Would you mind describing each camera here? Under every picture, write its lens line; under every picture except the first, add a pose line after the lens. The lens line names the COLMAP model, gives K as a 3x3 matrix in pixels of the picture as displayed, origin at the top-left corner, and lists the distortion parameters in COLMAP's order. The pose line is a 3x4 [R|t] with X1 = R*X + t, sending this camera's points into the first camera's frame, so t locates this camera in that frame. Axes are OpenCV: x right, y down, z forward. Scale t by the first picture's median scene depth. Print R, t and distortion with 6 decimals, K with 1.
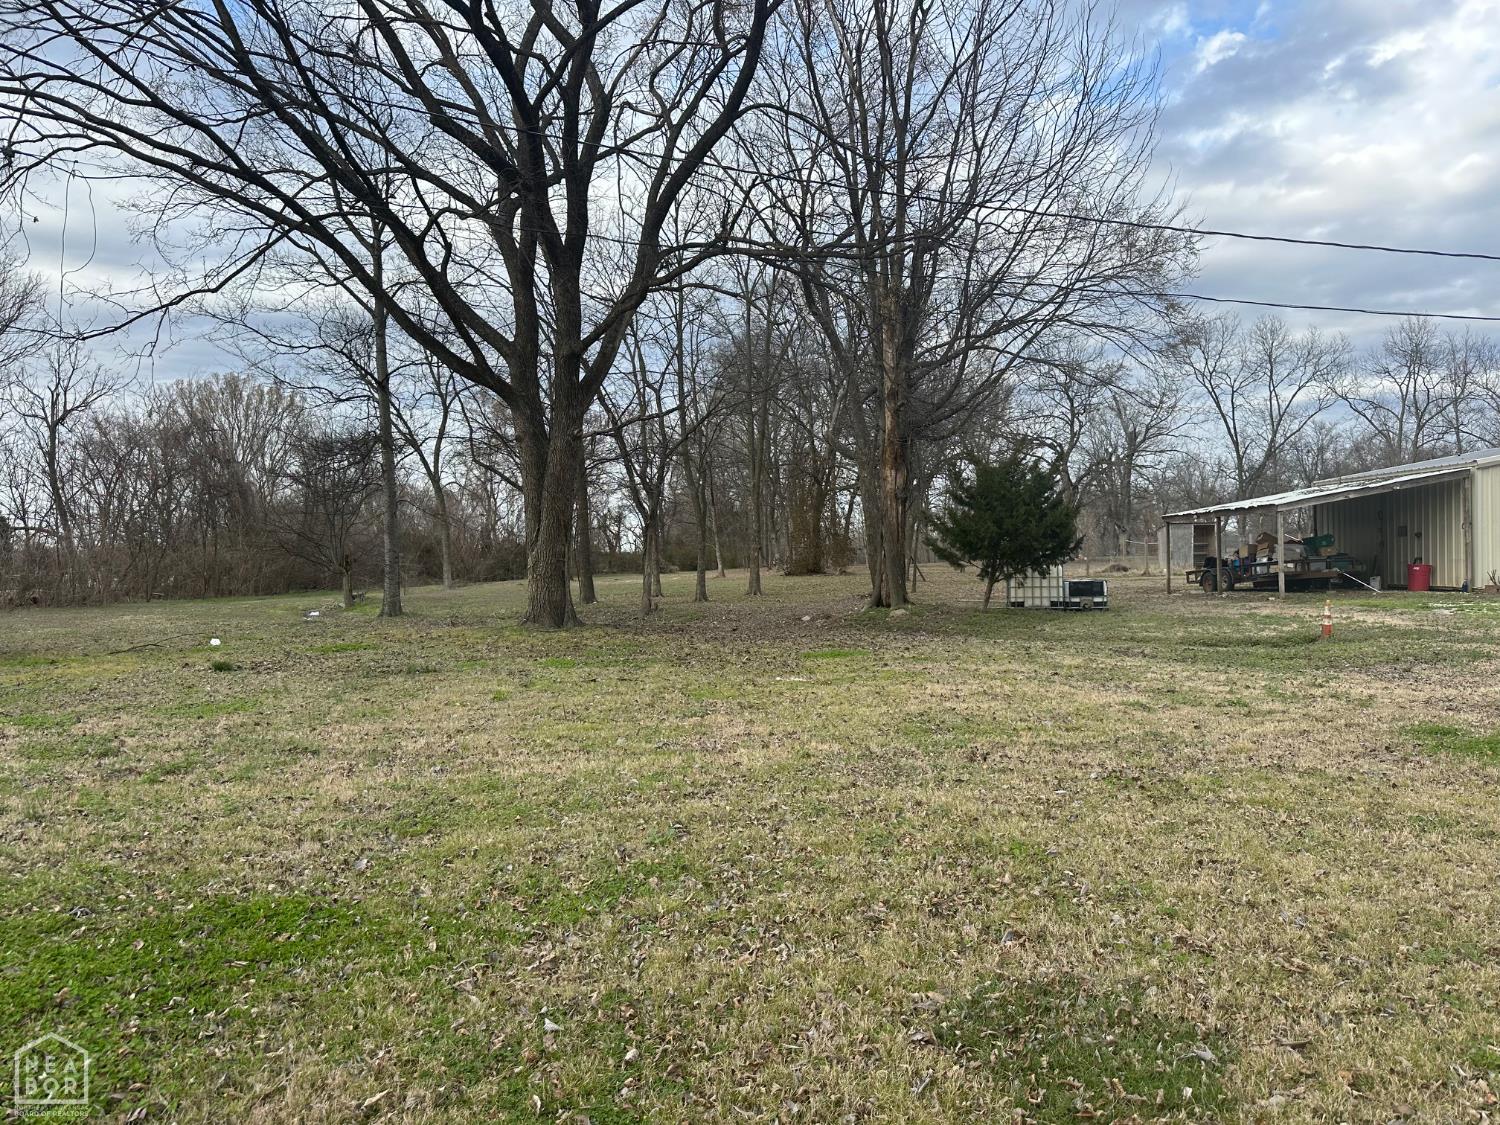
lens RADIAL K [[1070.6, 0, 757.6], [0, 1070.6, 565.3], [0, 0, 1]] dist [0.063254, -0.029530]
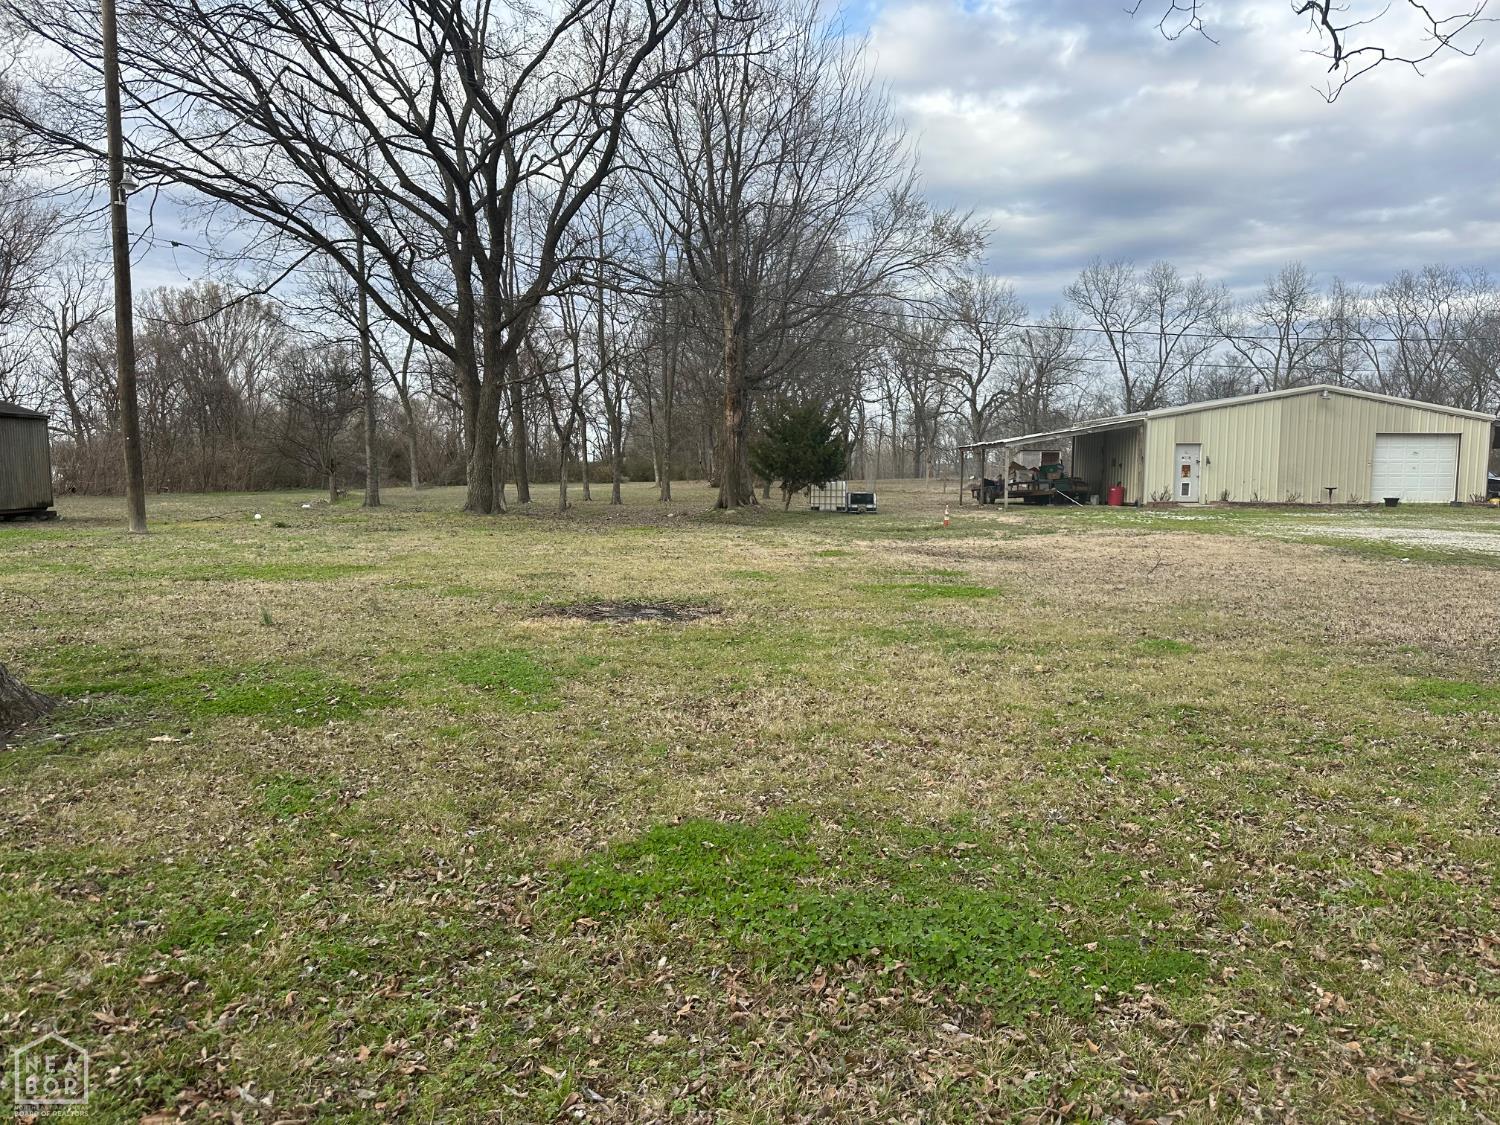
lens RADIAL K [[1070.6, 0, 741.2], [0, 1070.6, 560.4], [0, 0, 1]] dist [0.063254, -0.029530]
pose [[0.999646, 0.023421, 0.012629, 0.111017], [-0.024321, 0.996772, 0.076514, -0.001266], [-0.010796, -0.076794, 0.996989, -0.366193]]
